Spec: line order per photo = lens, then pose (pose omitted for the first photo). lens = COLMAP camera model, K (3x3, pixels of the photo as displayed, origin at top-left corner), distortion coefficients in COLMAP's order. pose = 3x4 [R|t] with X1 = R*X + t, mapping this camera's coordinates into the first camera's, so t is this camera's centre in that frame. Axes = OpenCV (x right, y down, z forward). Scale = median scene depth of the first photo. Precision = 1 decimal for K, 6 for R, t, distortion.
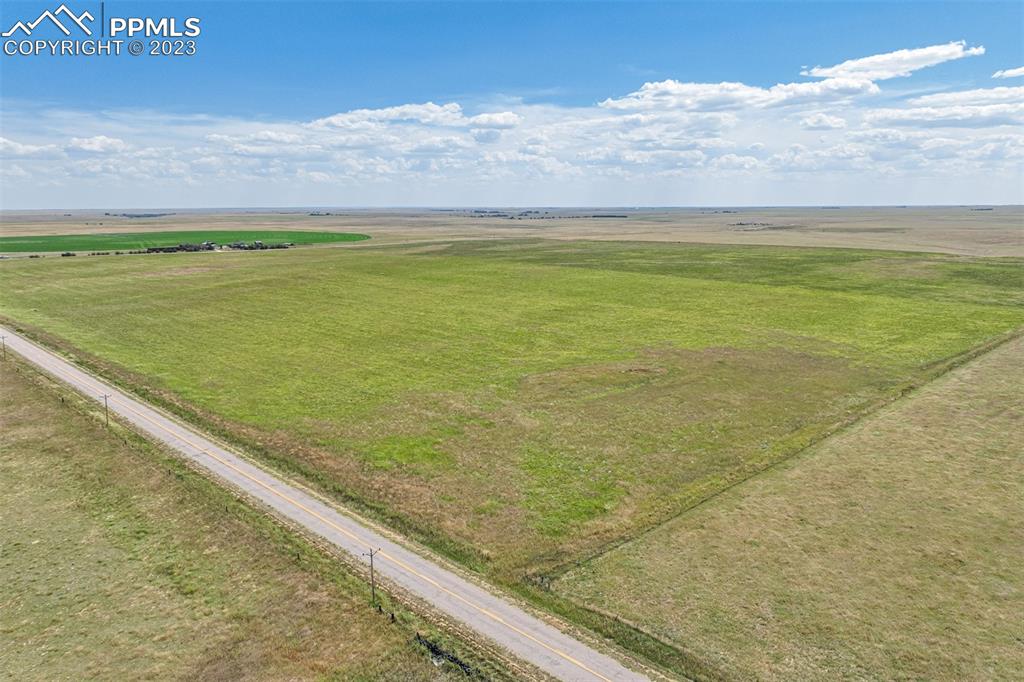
lens RADIAL K [[682.4, 0, 507.8], [0, 682.4, 303.8], [0, 0, 1]] dist [0.005844, 0.008279]
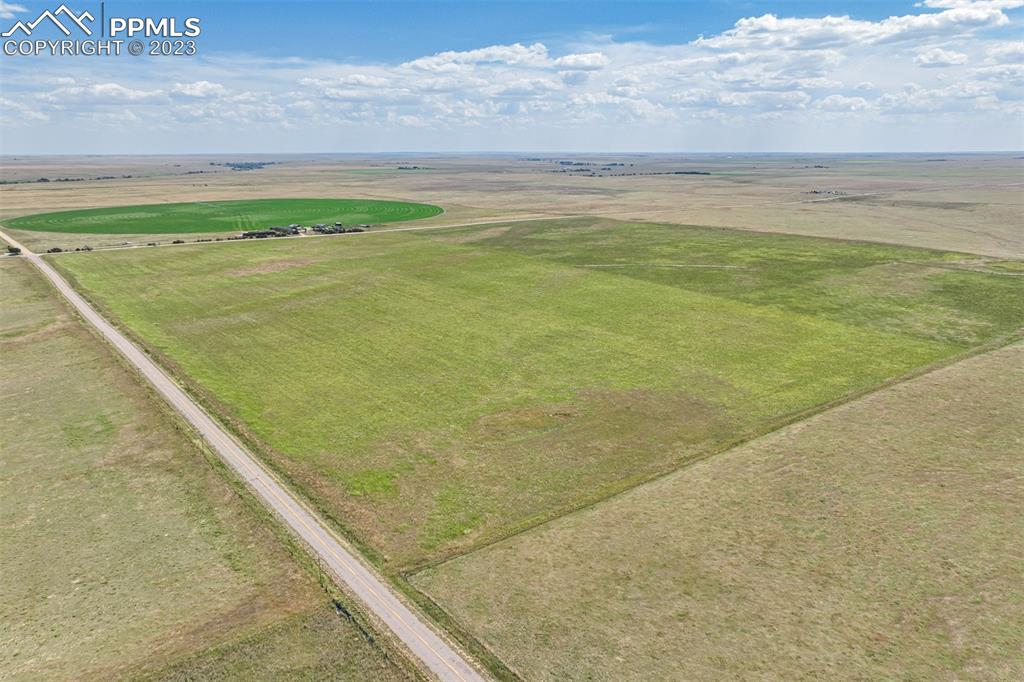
lens RADIAL K [[727.2, 0, 511.8], [0, 727.2, 341.2], [0, 0, 1]] dist [0.009817, 0.004436]
pose [[0.988129, 0.010833, -0.153244, 0.118668], [0.012132, 0.988893, 0.148133, -0.100001], [0.153147, -0.148233, 0.977023, -0.157879]]
